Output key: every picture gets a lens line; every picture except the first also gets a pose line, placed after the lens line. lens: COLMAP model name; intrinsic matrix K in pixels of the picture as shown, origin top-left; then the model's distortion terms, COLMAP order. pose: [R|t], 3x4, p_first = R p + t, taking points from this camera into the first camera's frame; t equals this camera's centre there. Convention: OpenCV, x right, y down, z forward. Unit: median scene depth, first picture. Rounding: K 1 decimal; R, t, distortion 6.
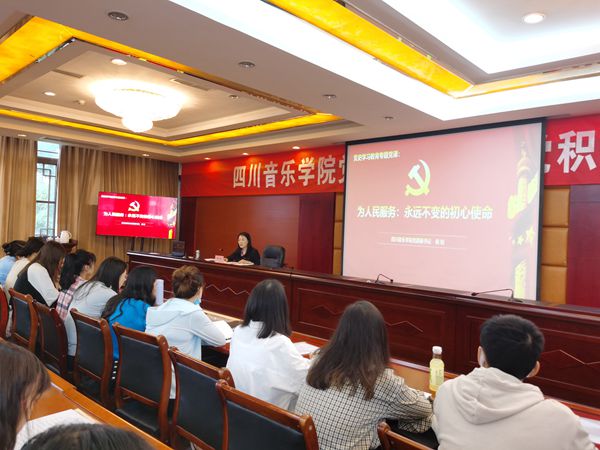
lens RADIAL K [[469.5, 0, 300.0], [0, 469.5, 225.0], [0, 0, 1]] dist [0.022624, -0.000536]
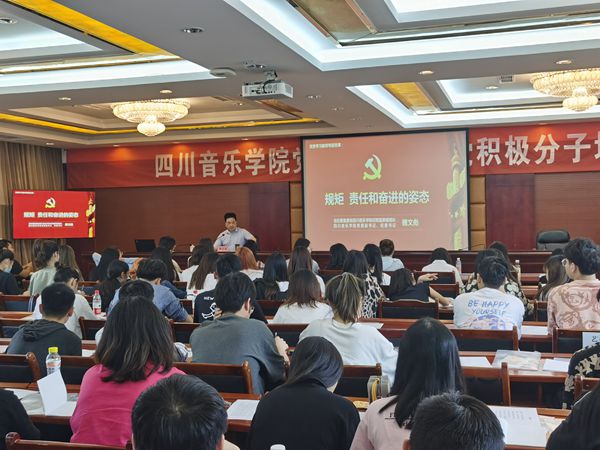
lens RADIAL K [[747.9, 0, 300.0], [0, 747.9, 225.0], [0, 0, 1]] dist [0.003406, -0.037497]
pose [[0.894570, -0.068788, 0.441603, -0.658764], [0.054498, 0.997500, 0.044983, -0.043707], [-0.443593, -0.016174, 0.896082, -0.553631]]
